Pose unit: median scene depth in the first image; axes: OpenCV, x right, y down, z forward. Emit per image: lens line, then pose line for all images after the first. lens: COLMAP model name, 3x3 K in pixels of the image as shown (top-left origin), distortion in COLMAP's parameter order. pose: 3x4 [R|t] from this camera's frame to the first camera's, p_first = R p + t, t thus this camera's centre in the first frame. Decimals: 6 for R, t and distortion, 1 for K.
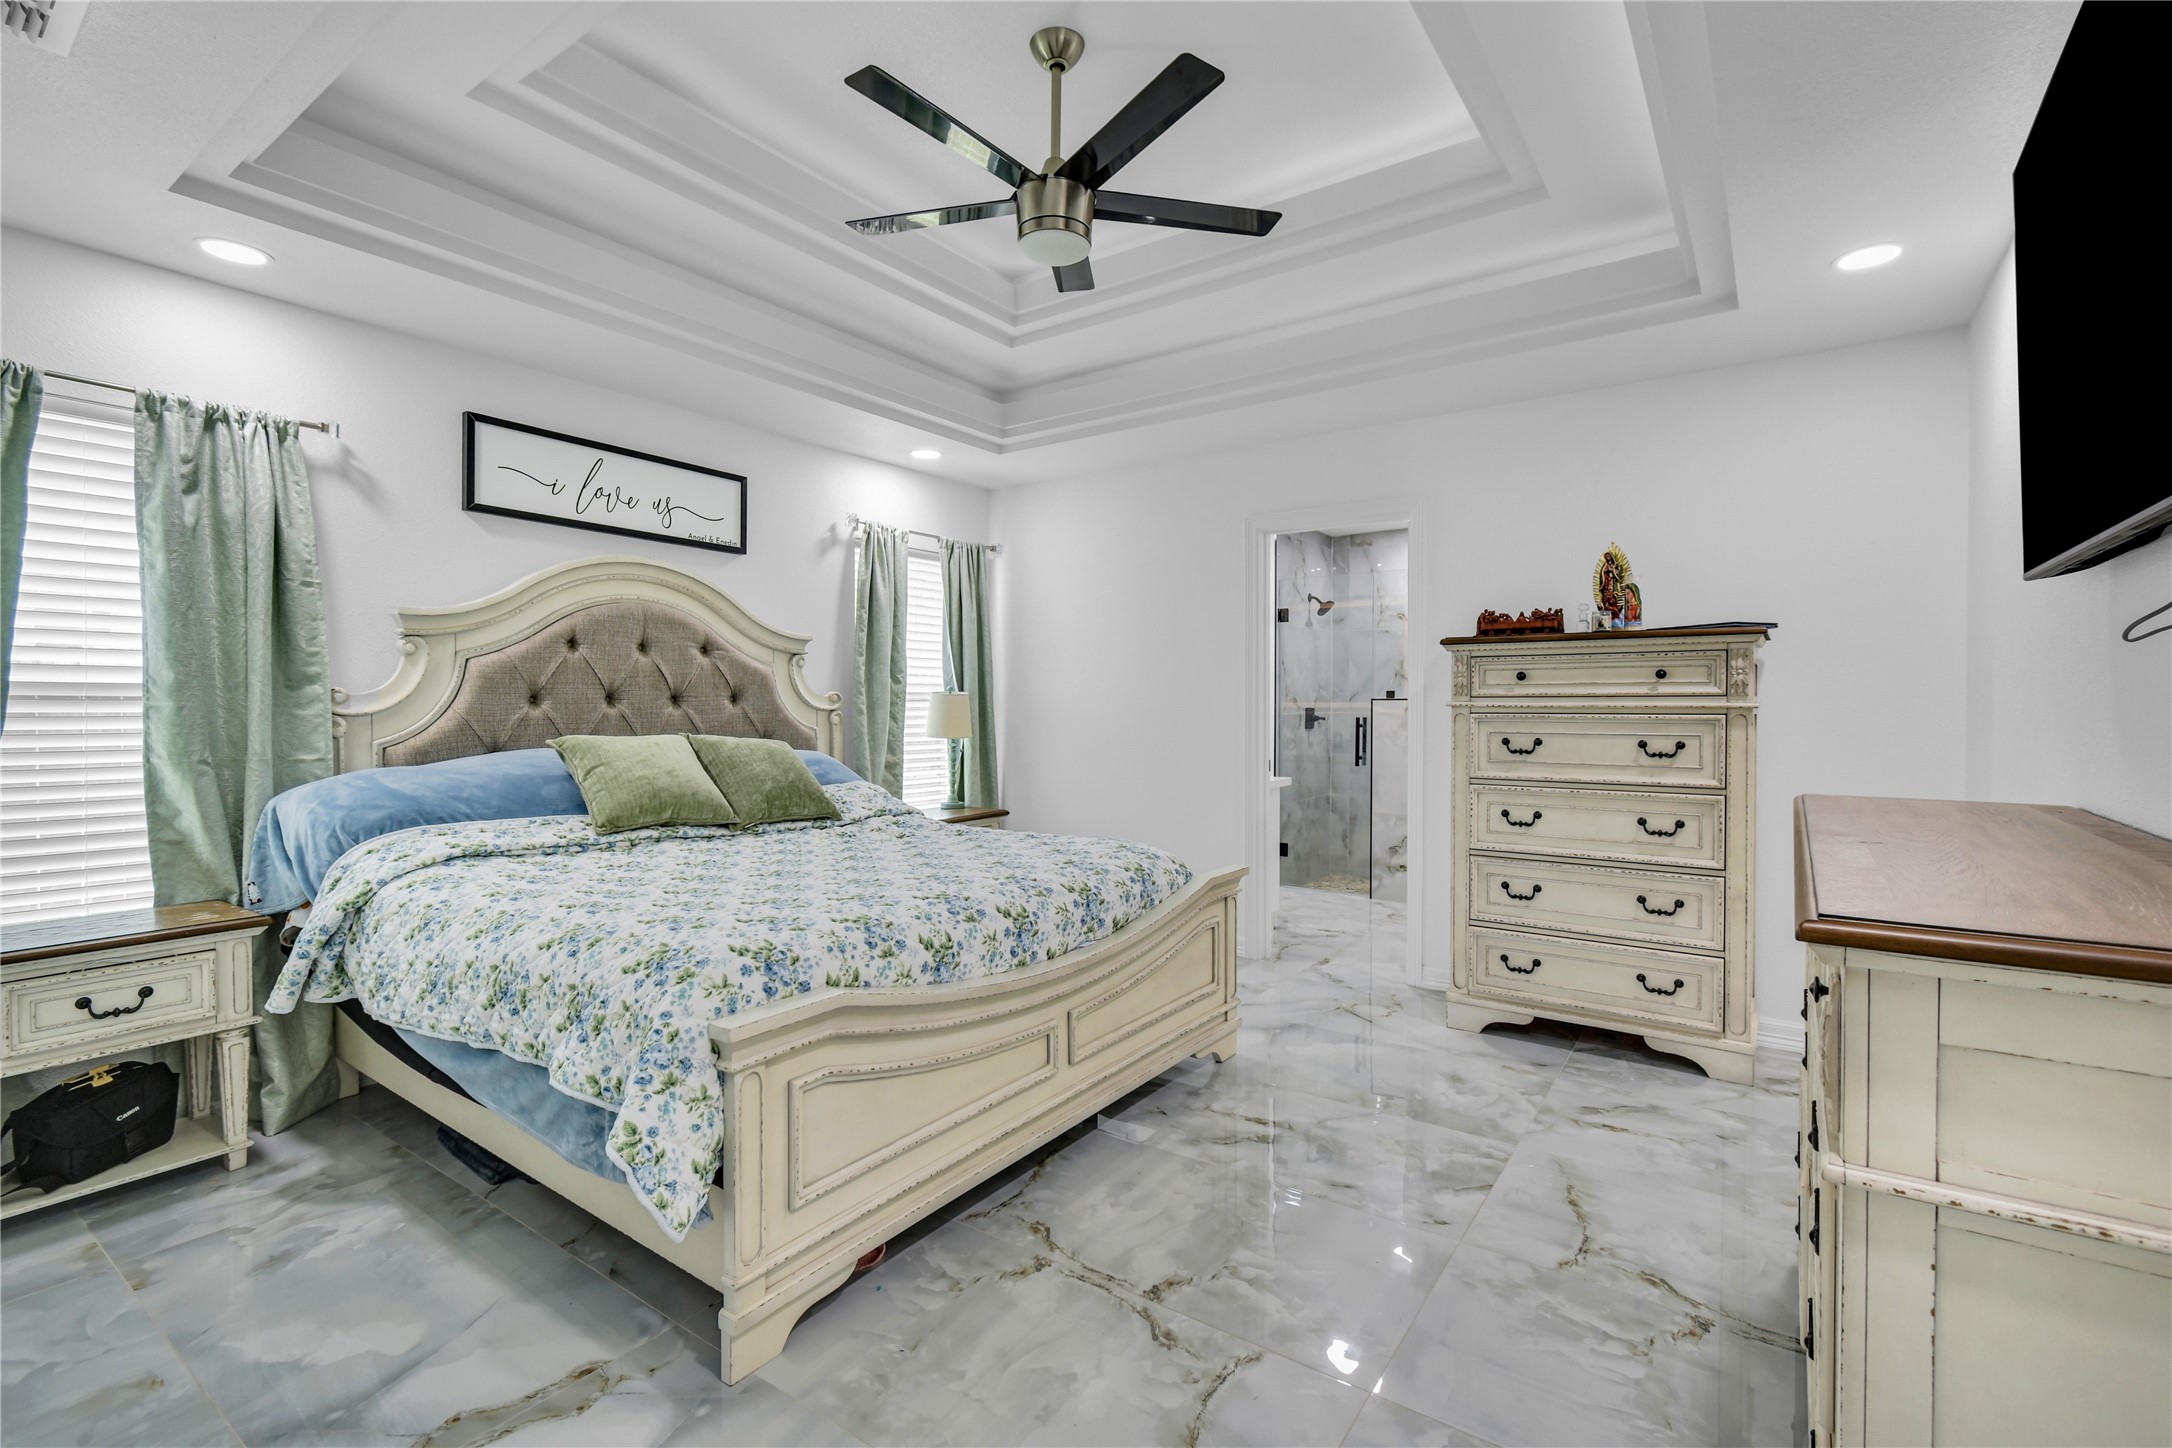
lens RADIAL K [[973.3, 0, 1104.5], [0, 973.3, 716.1], [0, 0, 1]] dist [0.007126, -0.001537]
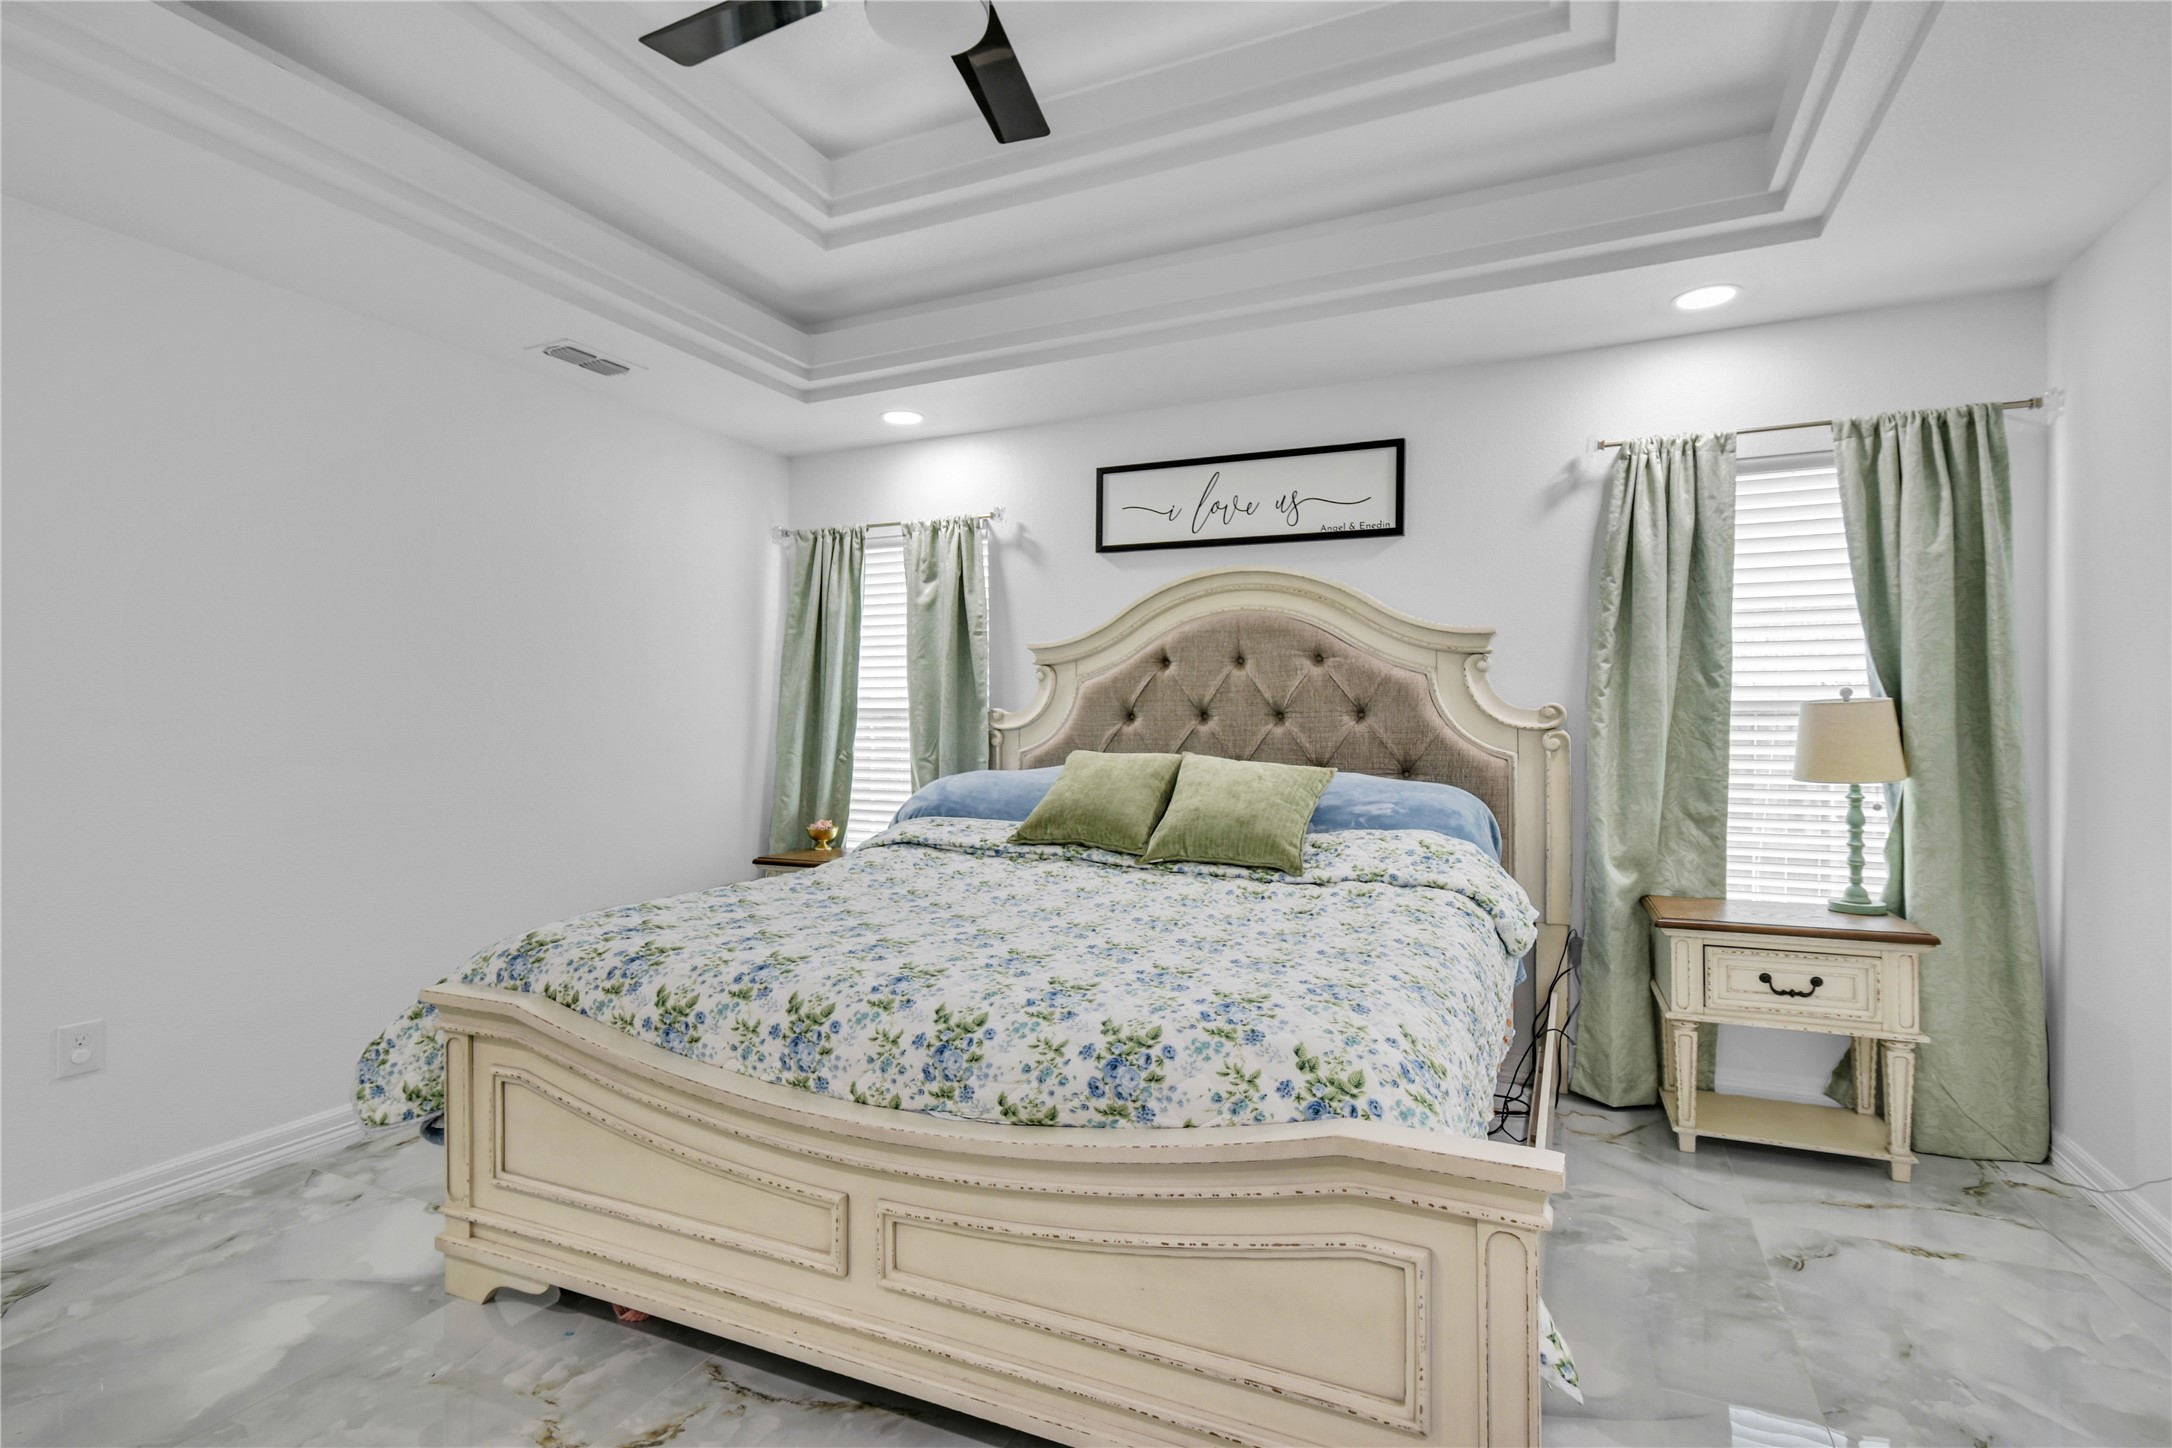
lens RADIAL K [[973.3, 0, 1100.7], [0, 973.3, 721.0], [0, 0, 1]] dist [0.007126, -0.001537]
pose [[0.199420, 0.000560, -0.979914, 0.477124], [-0.012072, 0.999925, -0.001885, -0.009939], [0.979840, 0.012206, 0.199411, 0.774023]]
